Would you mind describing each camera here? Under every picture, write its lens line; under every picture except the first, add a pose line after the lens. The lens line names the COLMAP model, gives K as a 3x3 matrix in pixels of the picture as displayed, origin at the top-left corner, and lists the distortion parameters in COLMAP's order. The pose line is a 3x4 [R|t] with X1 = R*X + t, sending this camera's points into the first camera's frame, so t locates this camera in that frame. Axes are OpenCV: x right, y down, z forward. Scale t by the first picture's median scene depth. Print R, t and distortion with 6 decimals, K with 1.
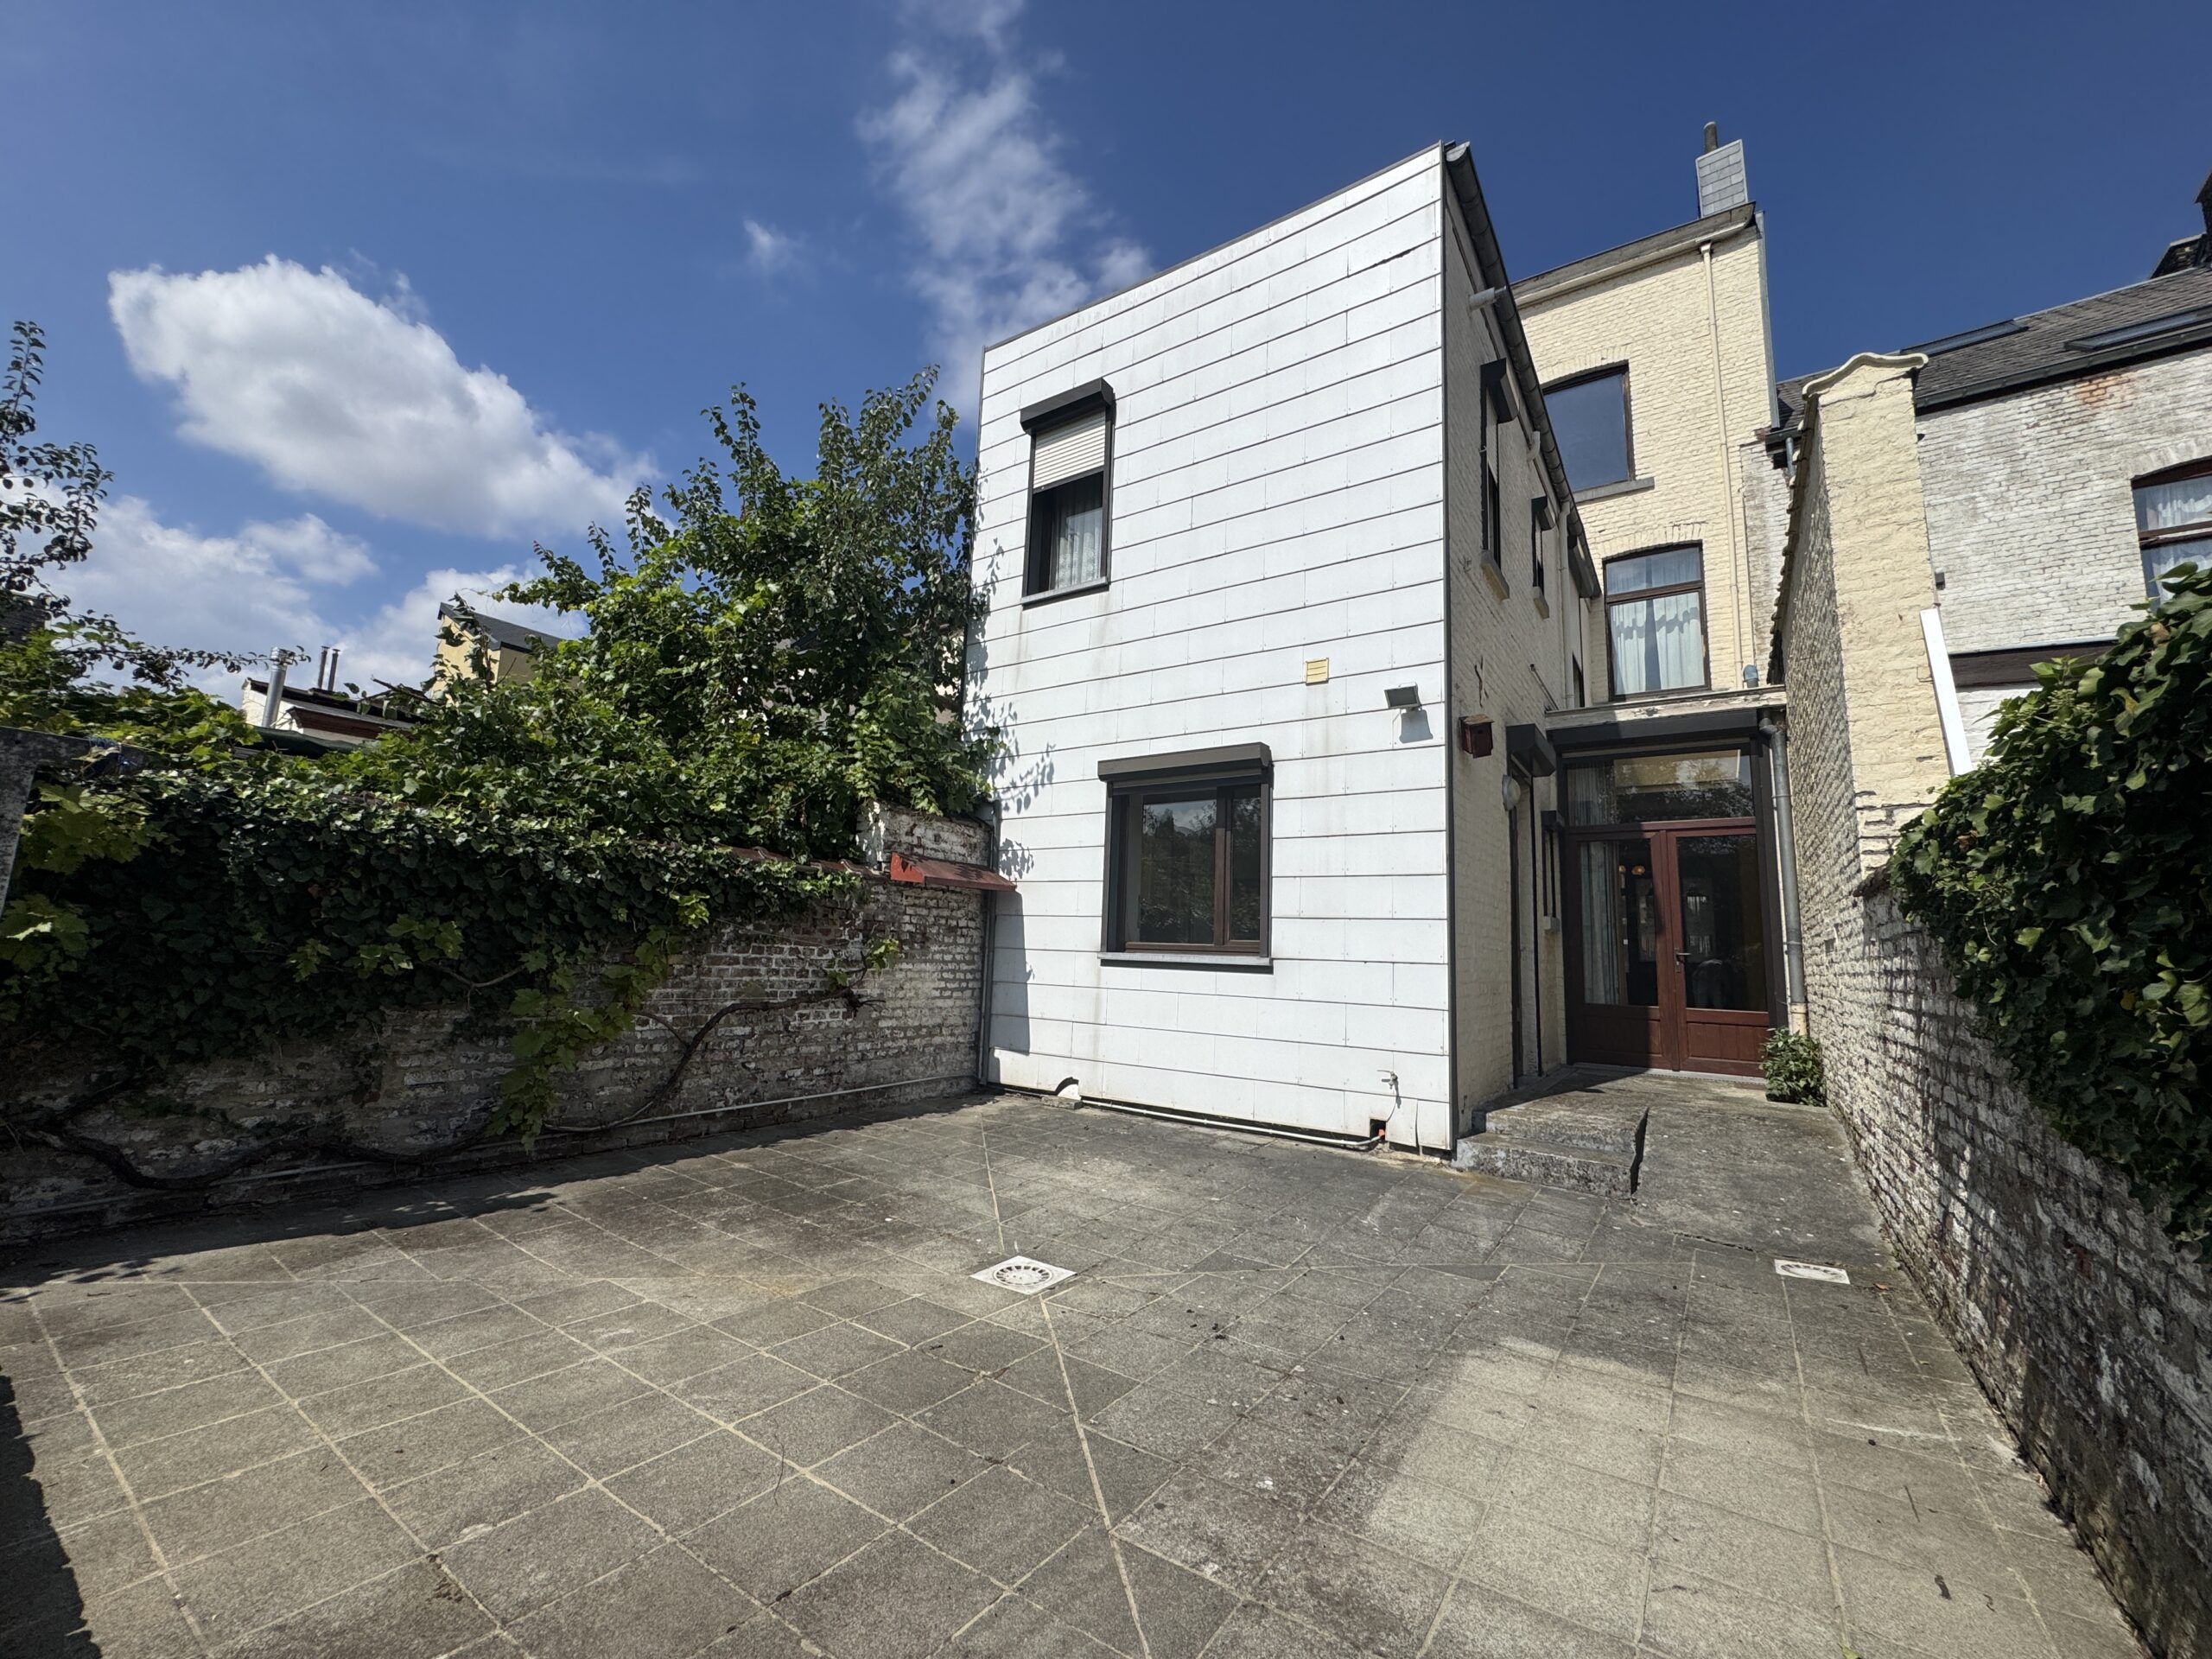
lens RADIAL K [[890.8, 0, 1104.9], [0, 890.8, 831.7], [0, 0, 1]] dist [-0.004311, 0.000266]
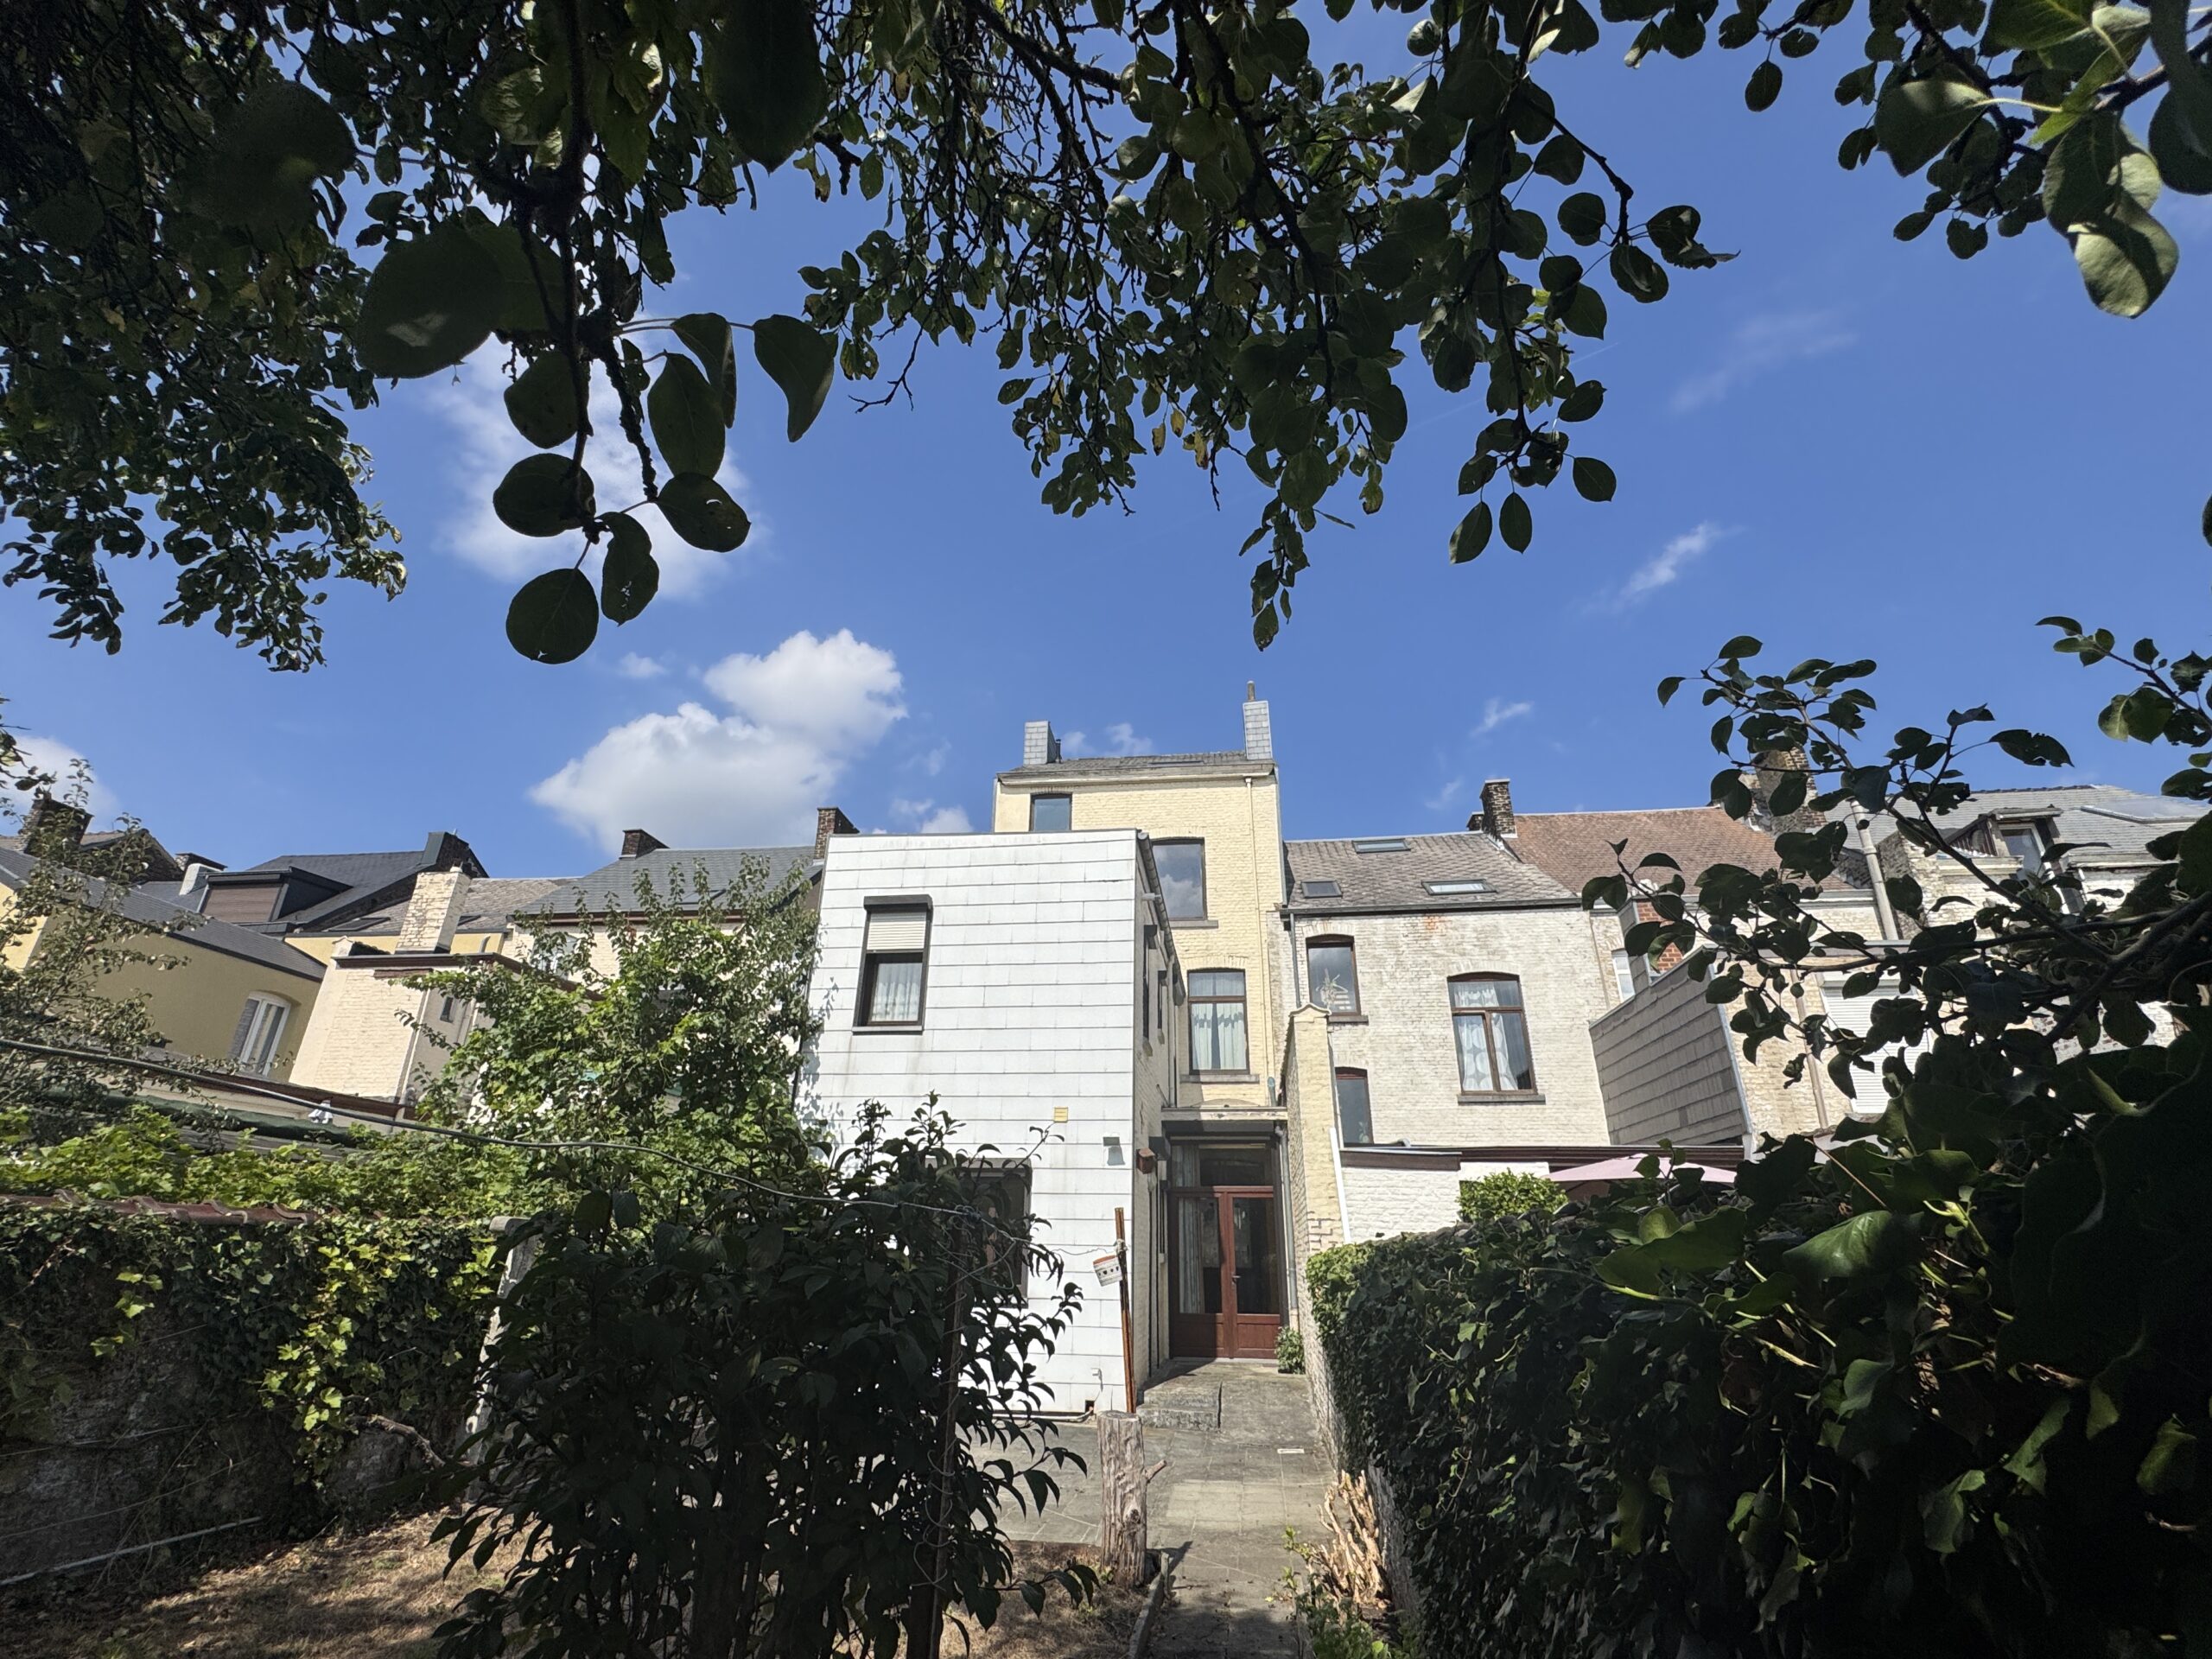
lens RADIAL K [[979.8, 0, 1103.3], [0, 979.8, 830.6], [0, 0, 1]] dist [-0.004193, -0.000293]
pose [[0.895336, 0.156091, 0.417143, -0.884180], [-0.043095, 0.962544, -0.267678, -0.323088], [-0.443301, 0.221684, 0.868528, -1.256241]]
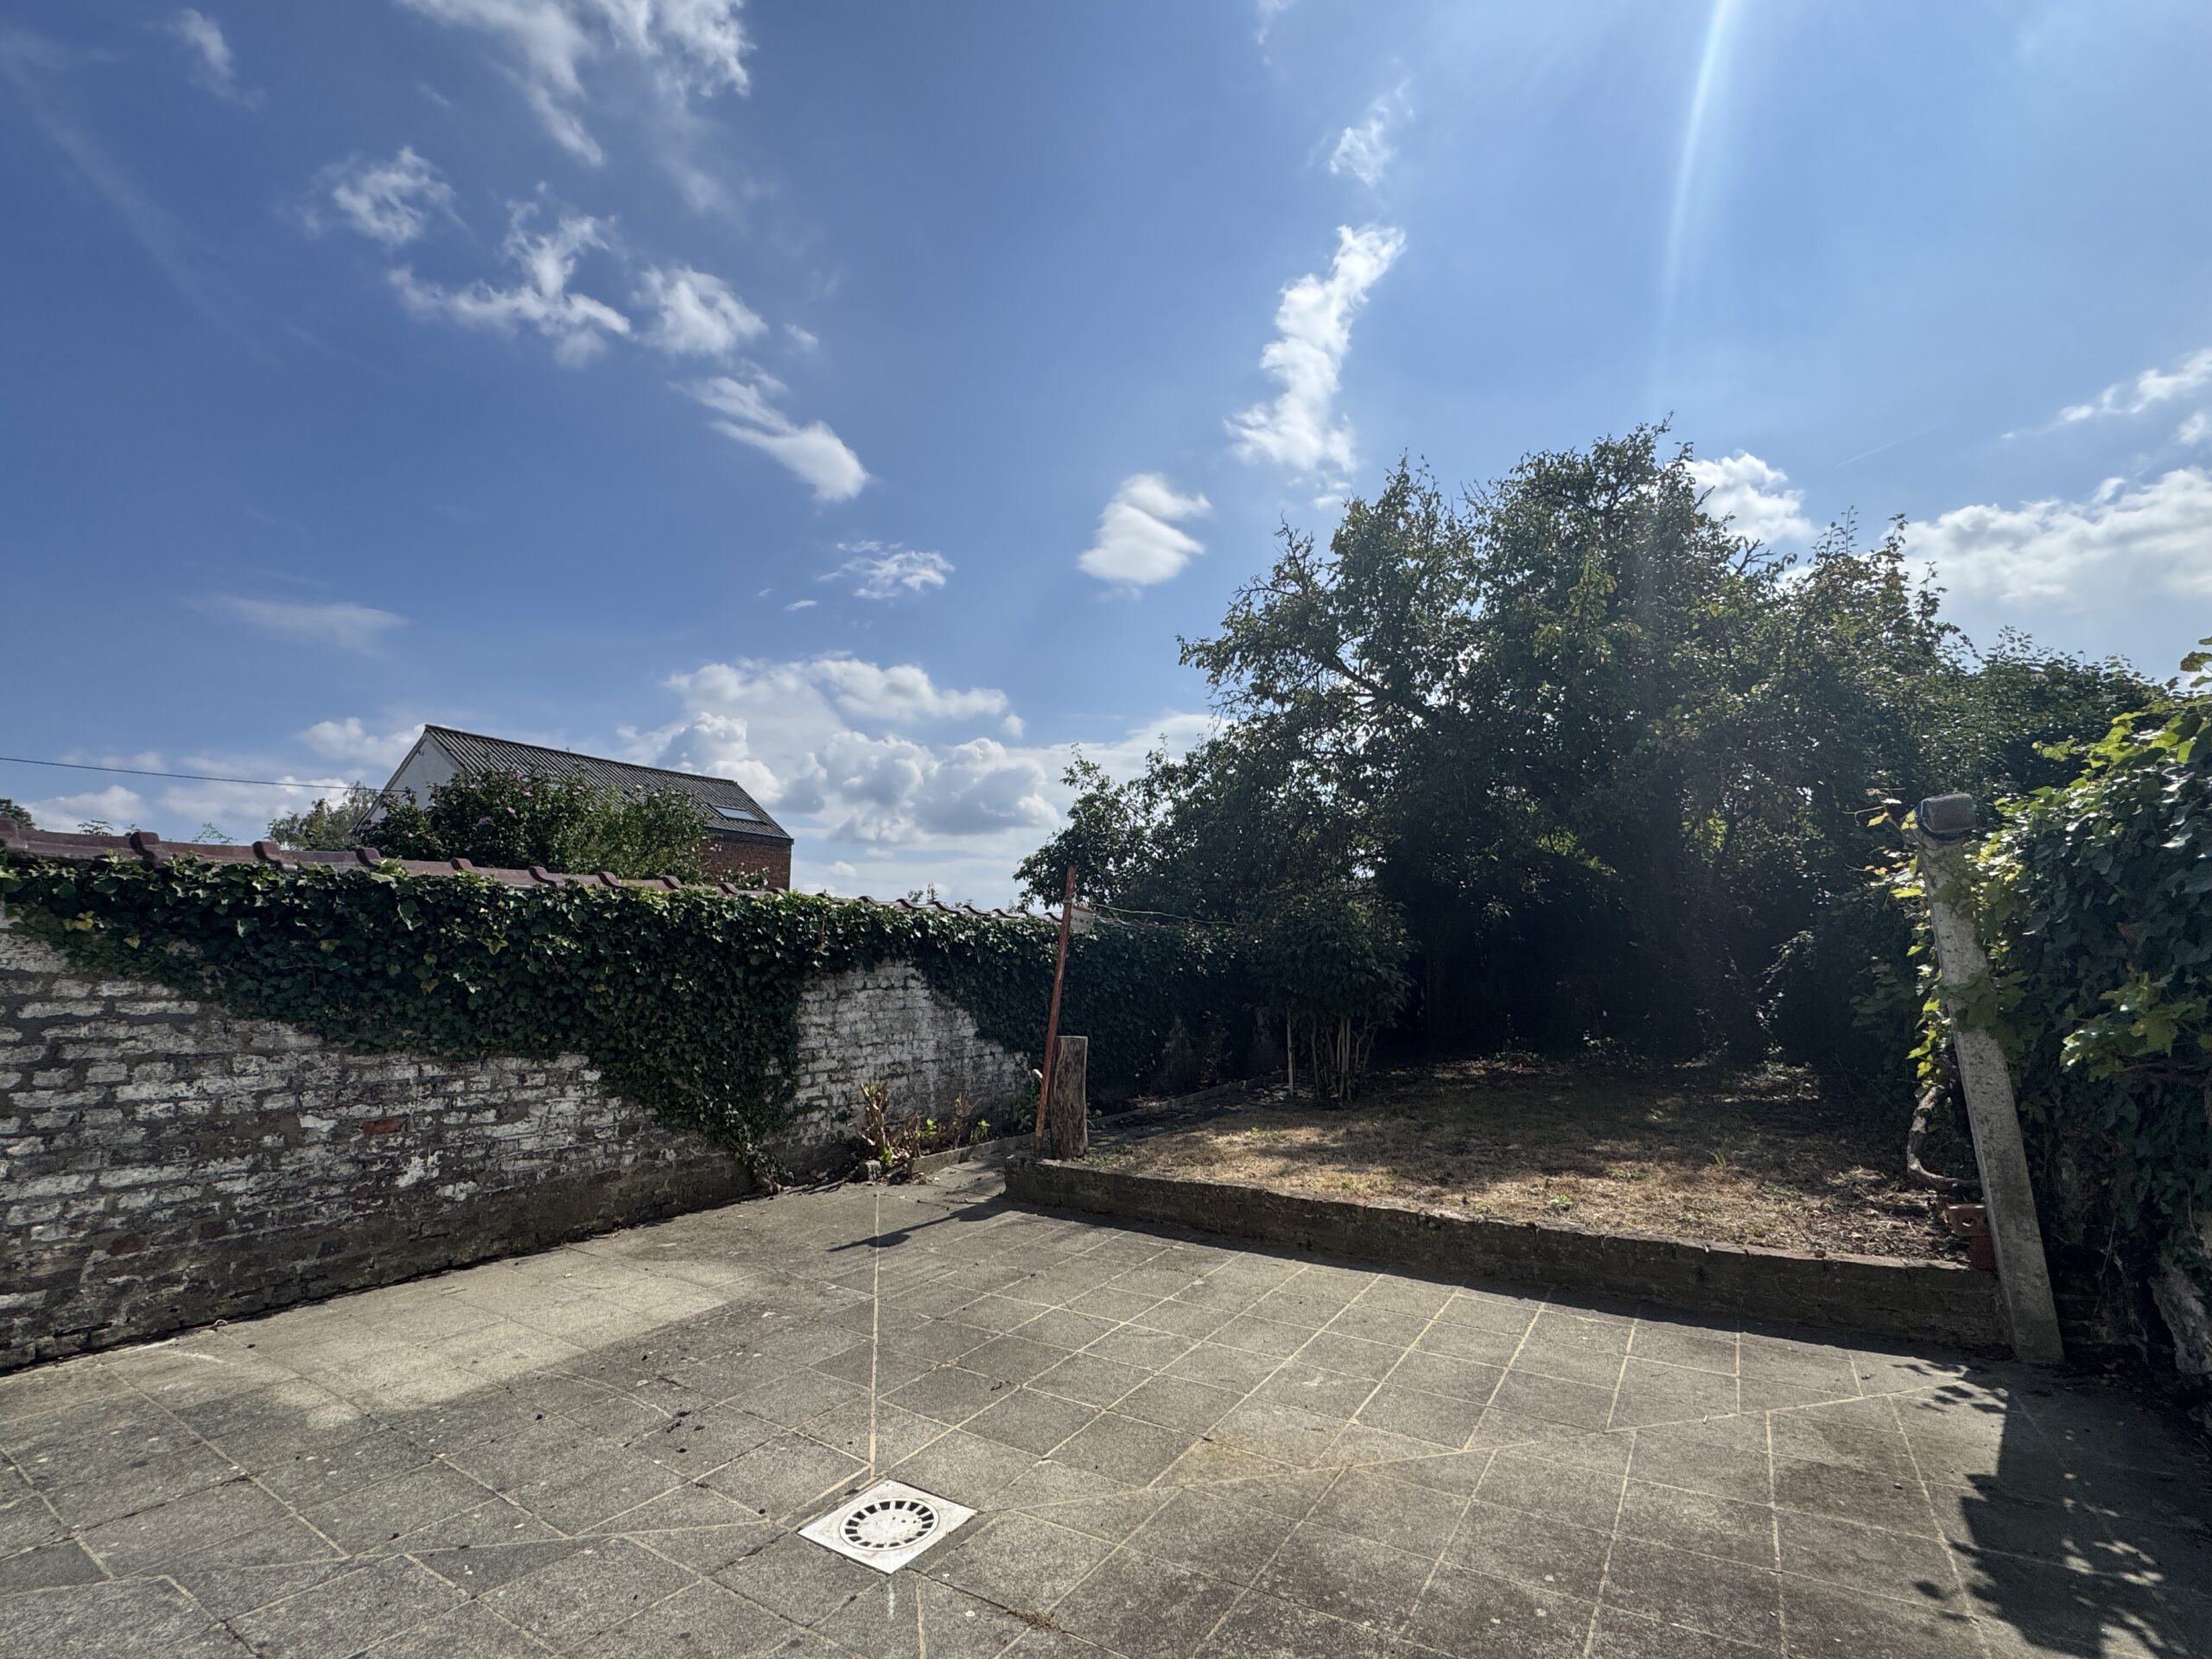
lens RADIAL K [[979.8, 0, 1105.3], [0, 979.8, 829.3], [0, 0, 1]] dist [-0.004193, -0.000293]
pose [[-0.998472, -0.041722, -0.036221, -0.175477], [-0.029717, 0.958197, -0.284562, 0.205351], [0.046579, -0.283051, -0.957973, 1.599772]]
